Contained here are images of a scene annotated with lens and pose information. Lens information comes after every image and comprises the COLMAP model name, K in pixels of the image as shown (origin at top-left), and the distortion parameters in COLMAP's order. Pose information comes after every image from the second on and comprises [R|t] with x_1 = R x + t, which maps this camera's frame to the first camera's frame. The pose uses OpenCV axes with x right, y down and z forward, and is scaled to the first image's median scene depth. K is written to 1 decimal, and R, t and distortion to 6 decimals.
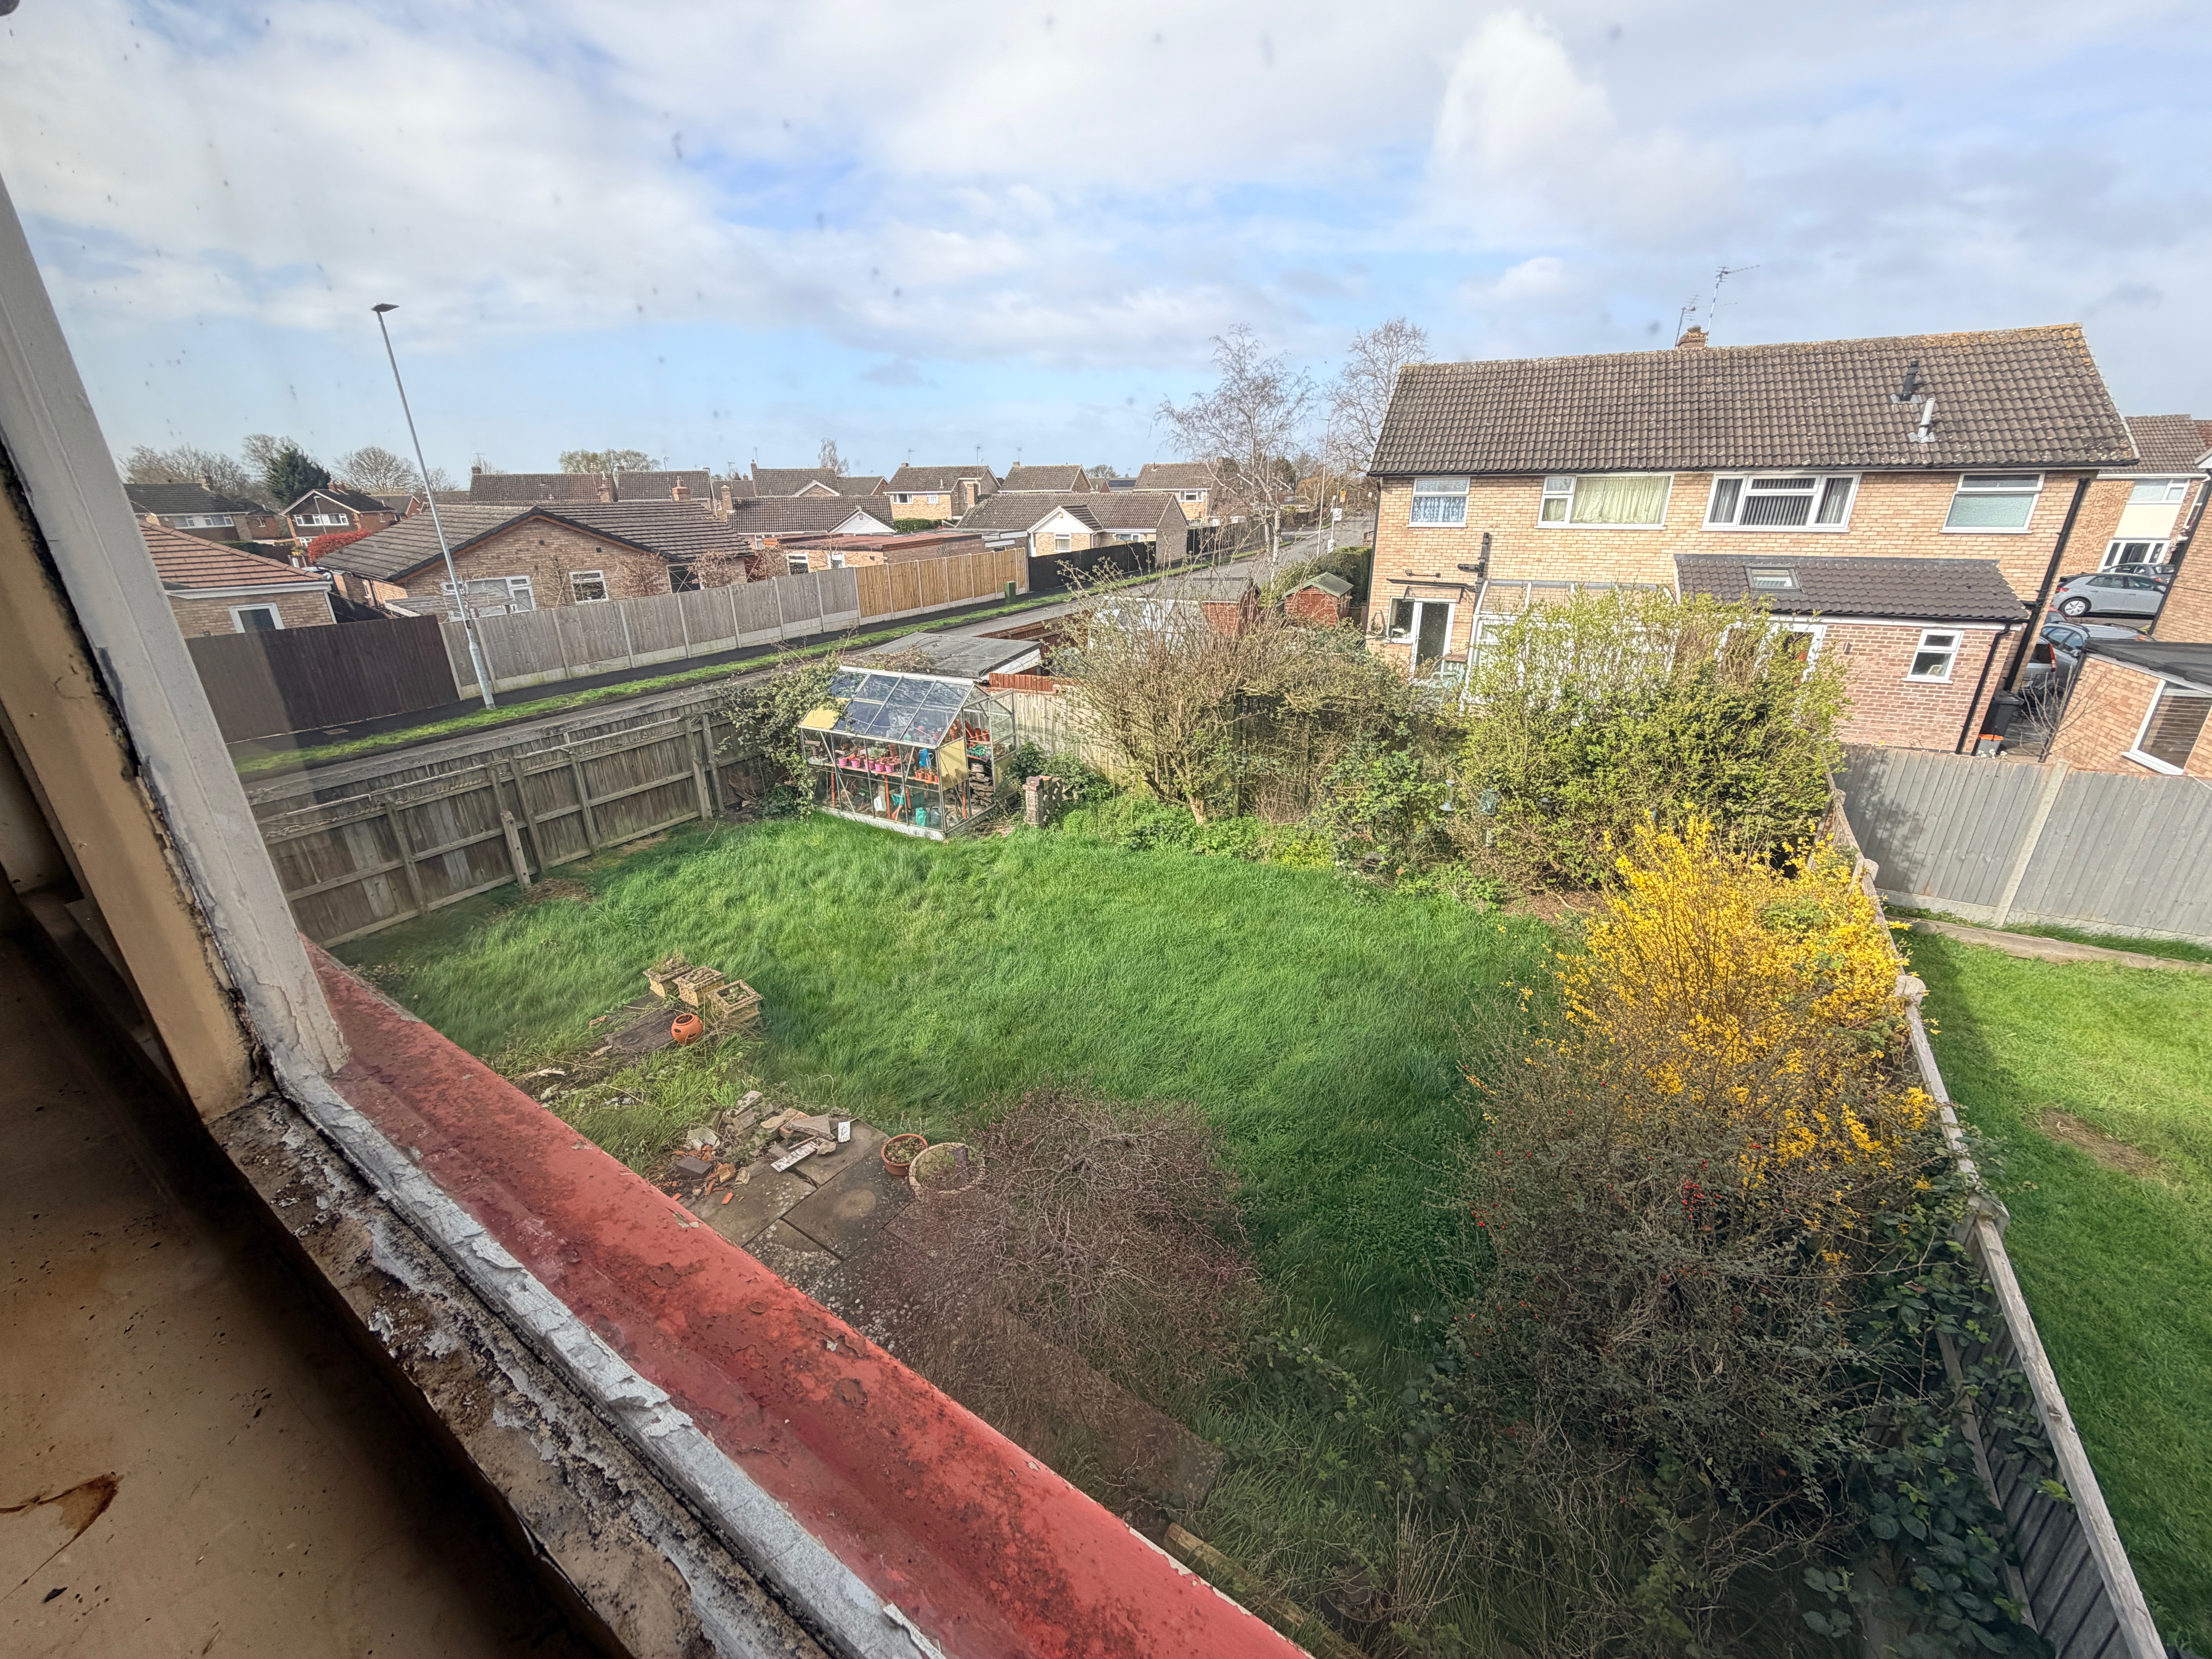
lens RADIAL K [[880.8, 0, 1092.0], [0, 880.8, 828.0], [0, 0, 1]] dist [0.000499, 0.000059]
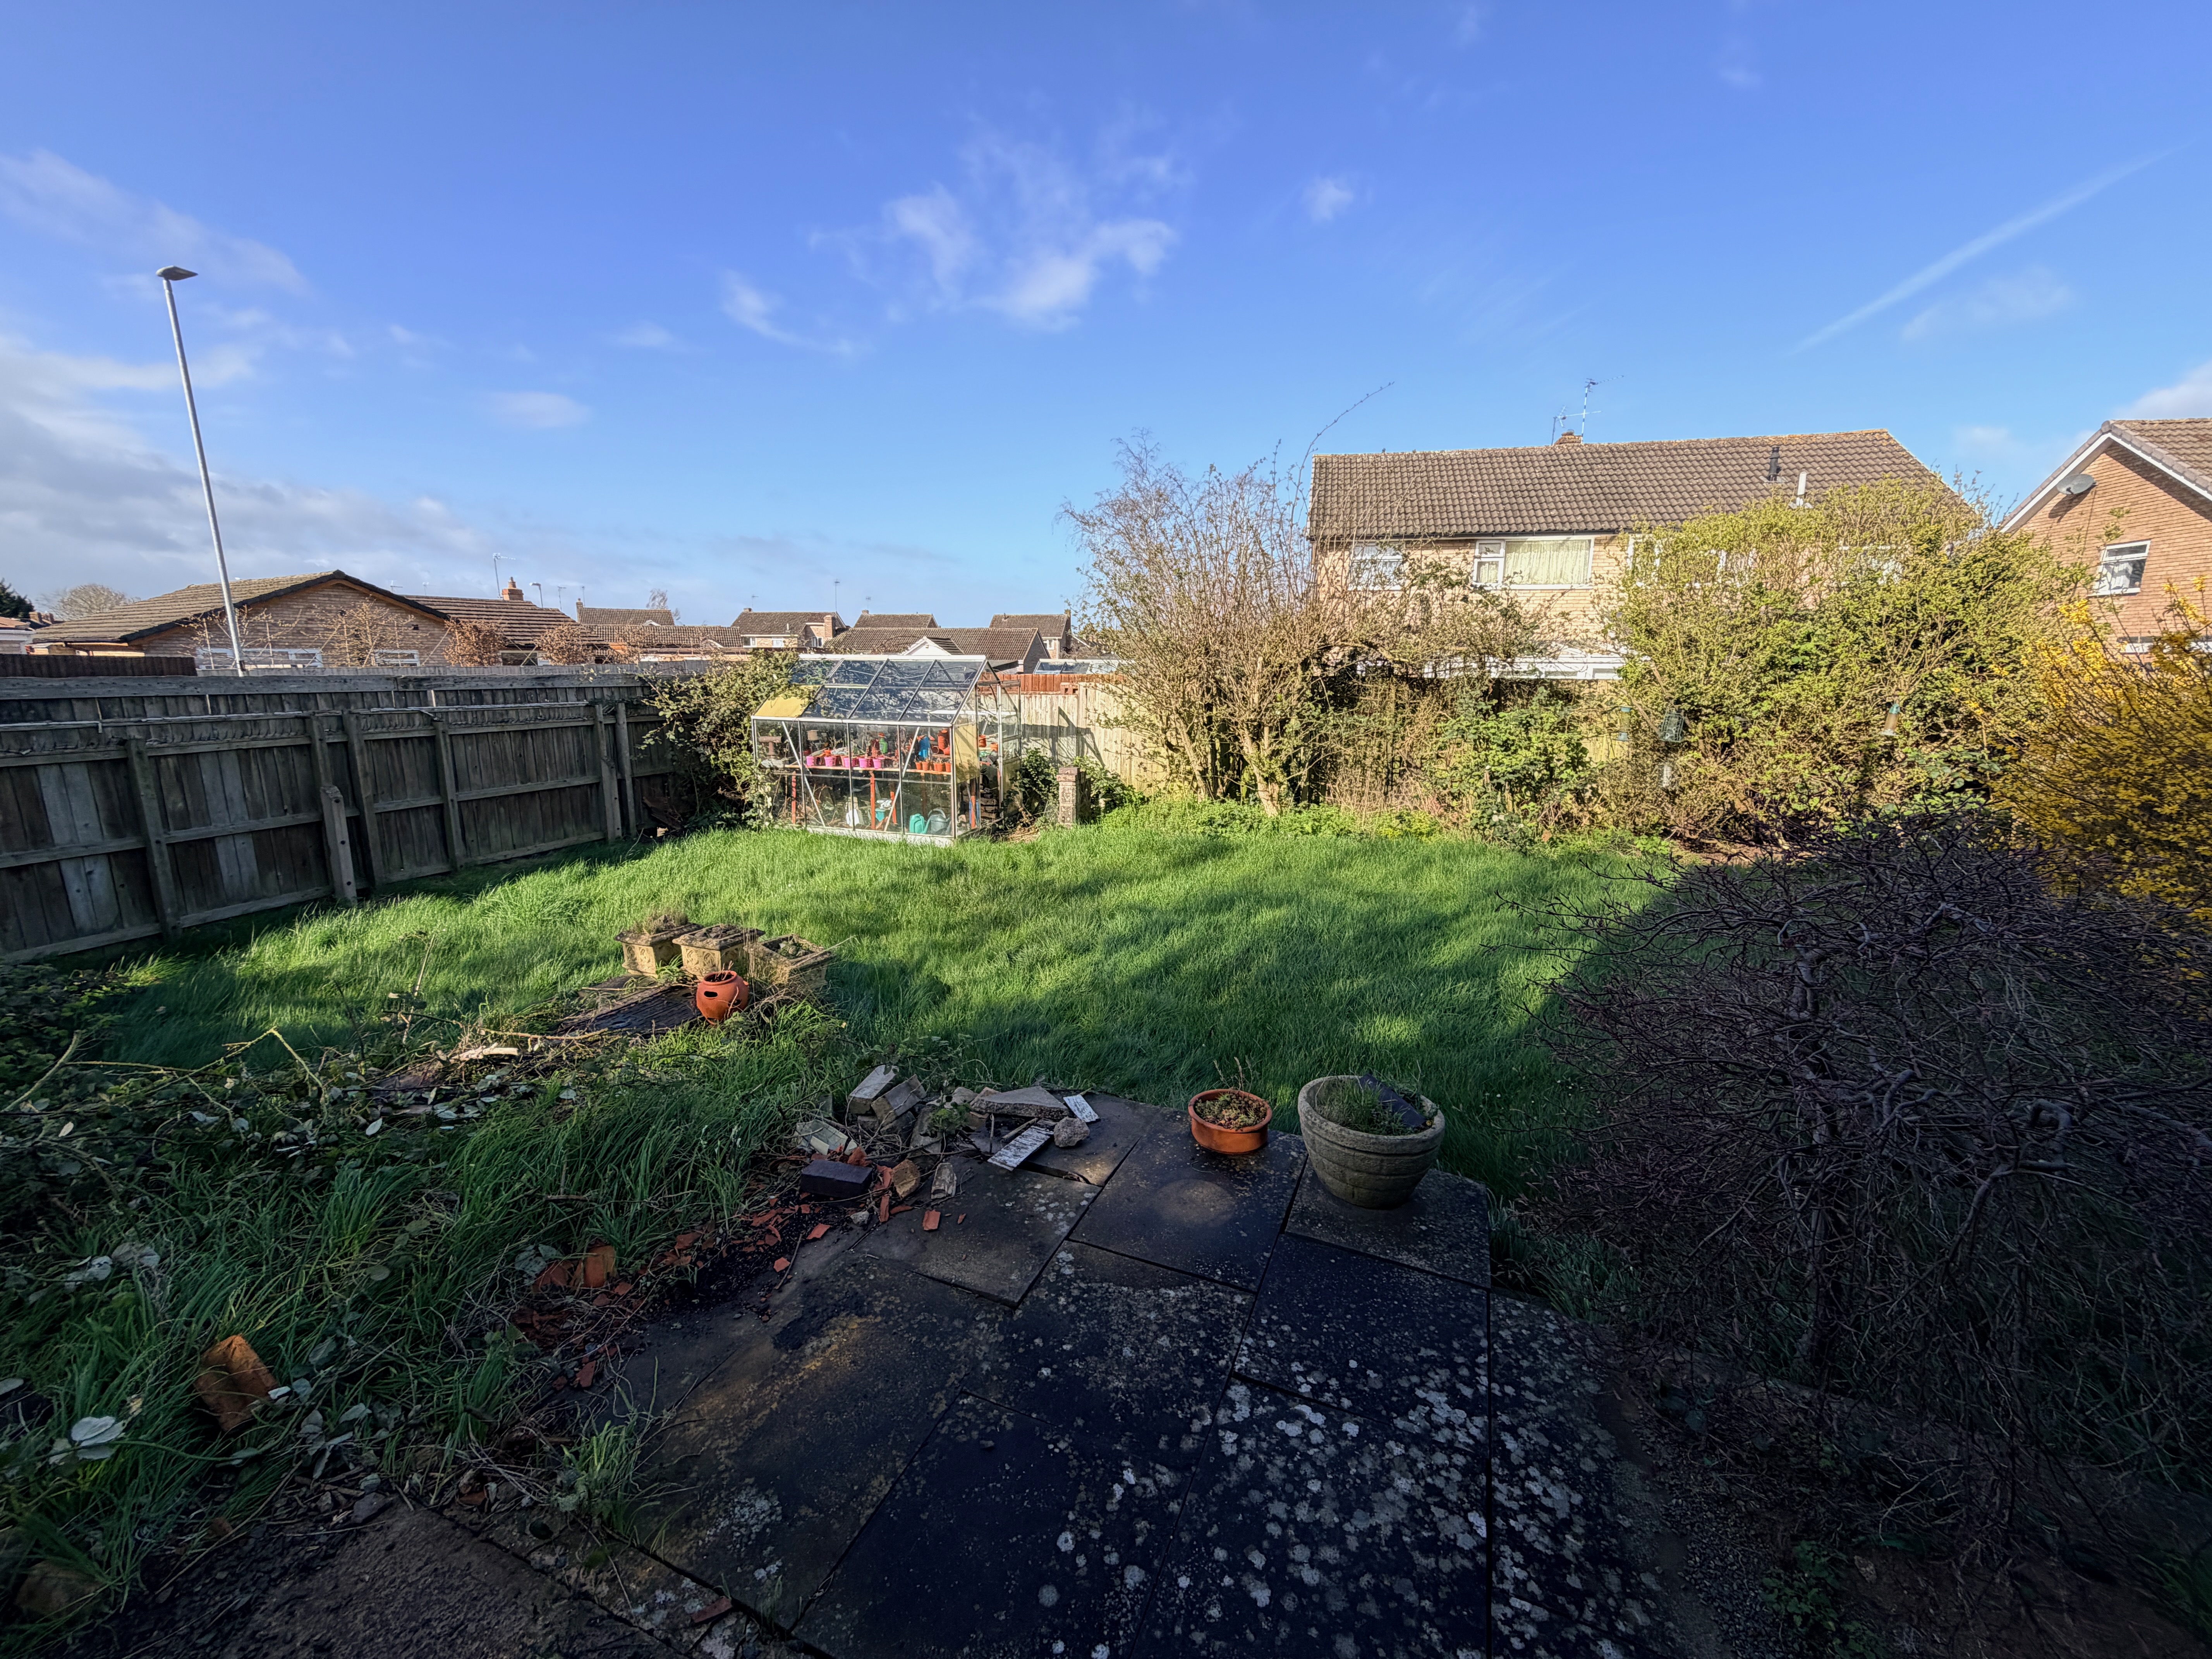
lens RADIAL K [[889.0, 0, 1095.8], [0, 889.0, 820.9], [0, 0, 1]] dist [-0.000458, 0.000356]
pose [[0.982122, -0.017986, 0.187385, -0.187411], [0.052812, 0.981774, -0.182565, 0.135004], [-0.180686, 0.189198, 0.965172, 0.211669]]
